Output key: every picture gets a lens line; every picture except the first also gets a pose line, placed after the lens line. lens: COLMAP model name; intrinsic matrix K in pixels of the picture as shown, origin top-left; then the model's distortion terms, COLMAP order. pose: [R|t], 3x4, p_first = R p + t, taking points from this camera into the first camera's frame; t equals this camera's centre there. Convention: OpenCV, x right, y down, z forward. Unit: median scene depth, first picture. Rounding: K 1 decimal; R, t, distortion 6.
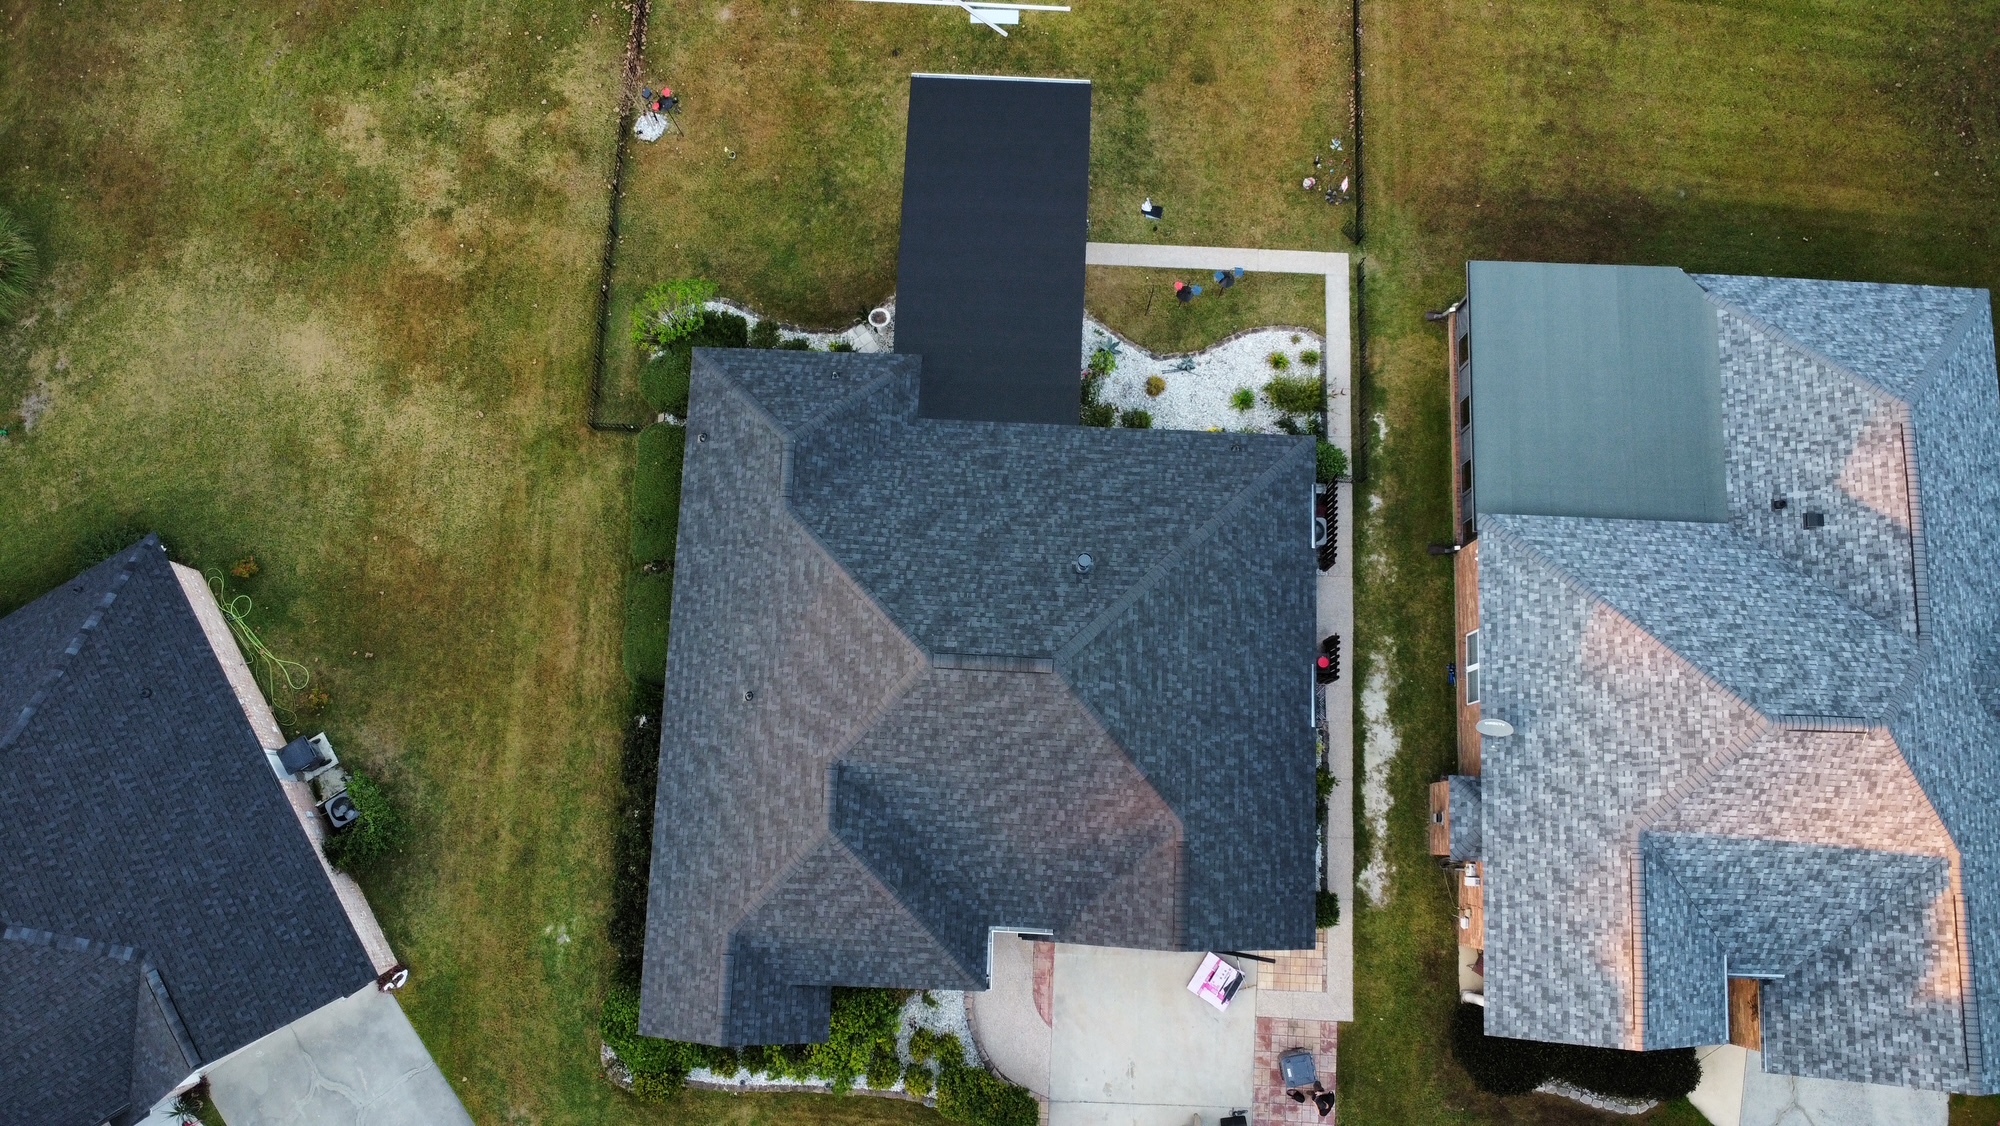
lens RADIAL K [[1446.9, 0, 1004.4], [0, 1446.9, 572.8], [0, 0, 1]] dist [-0.024014, -0.016596]
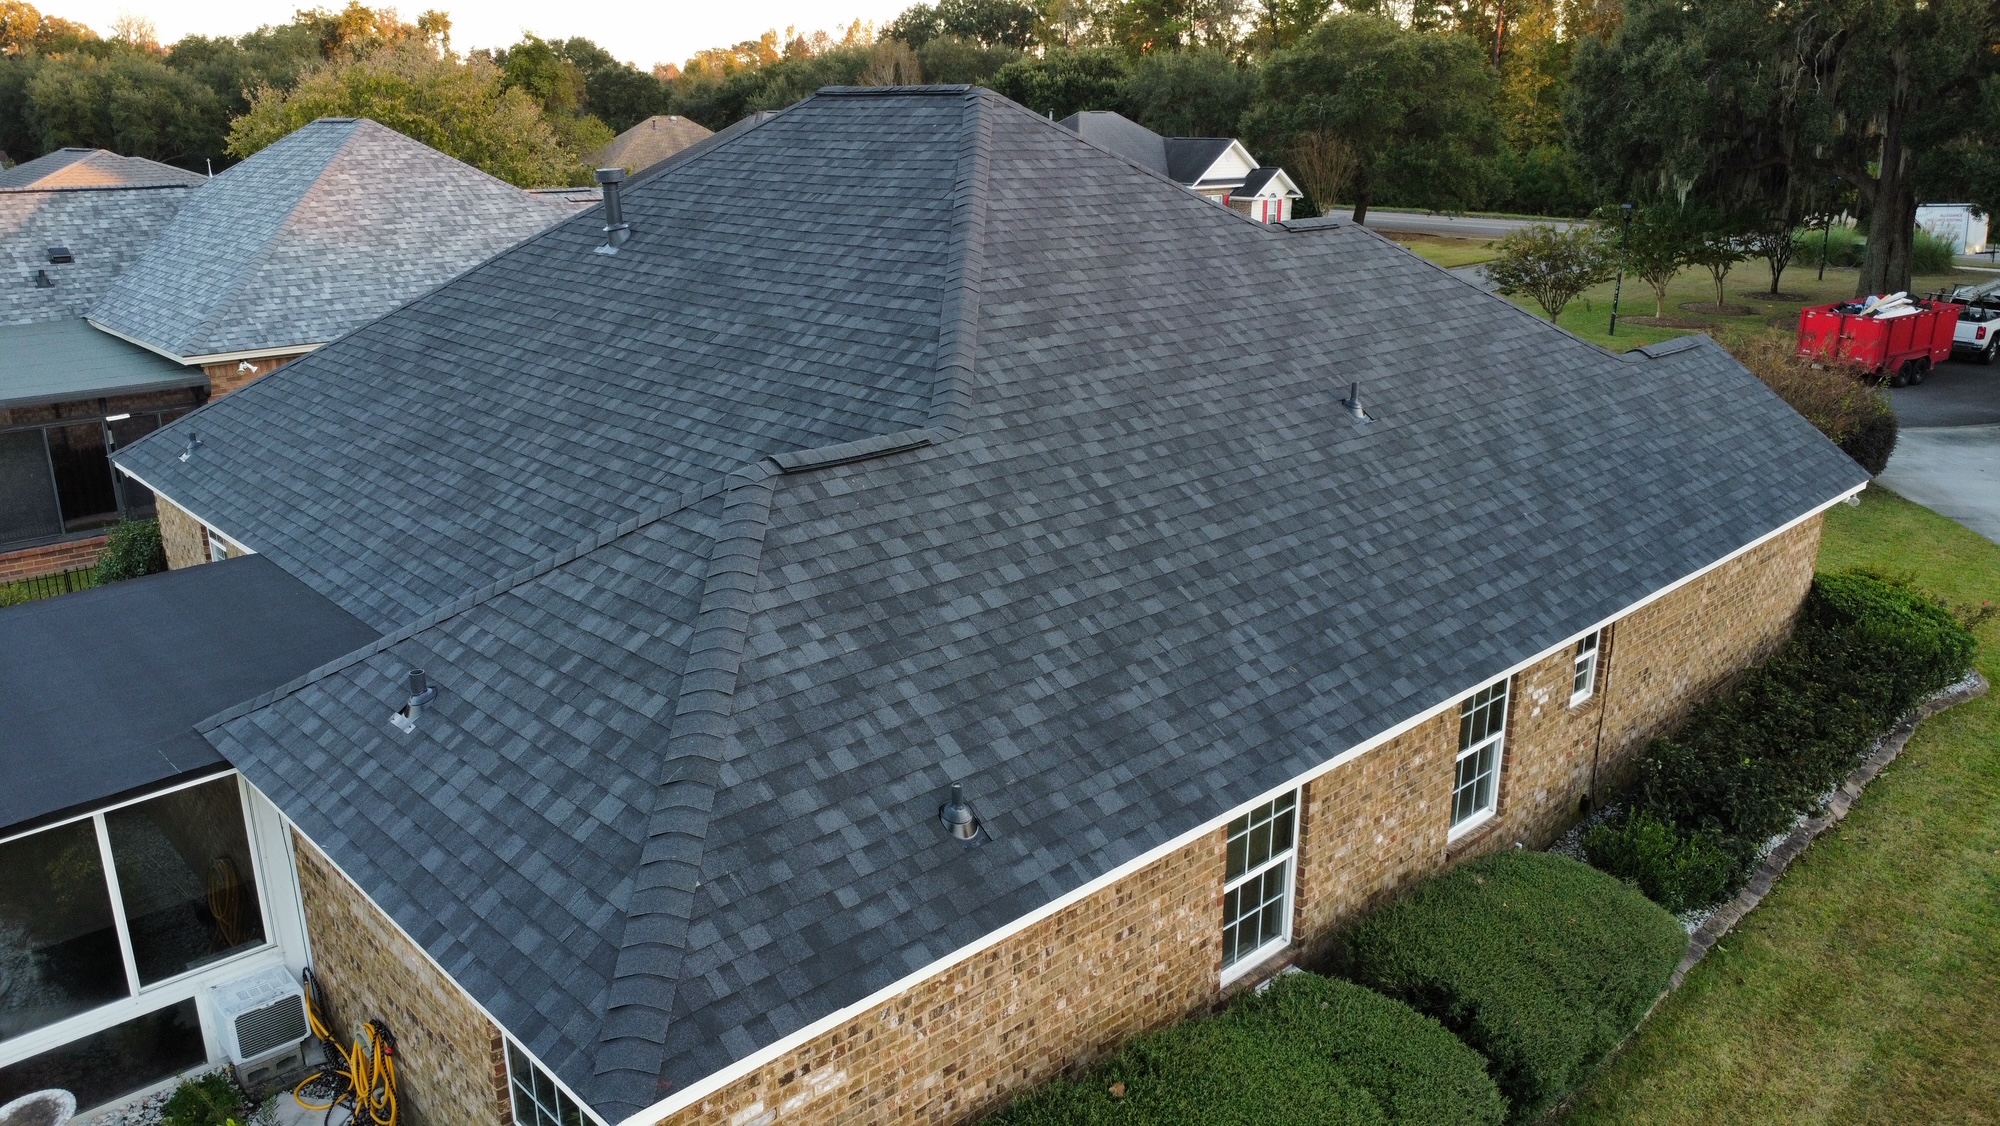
lens RADIAL K [[1446.9, 0, 1003.6], [0, 1446.9, 560.6], [0, 0, 1]] dist [-0.024014, -0.016596]
pose [[-0.718359, -0.212321, 0.662480, -0.380687], [0.682766, -0.032594, 0.729910, -0.269534], [-0.133382, 0.976656, 0.168379, 0.996076]]
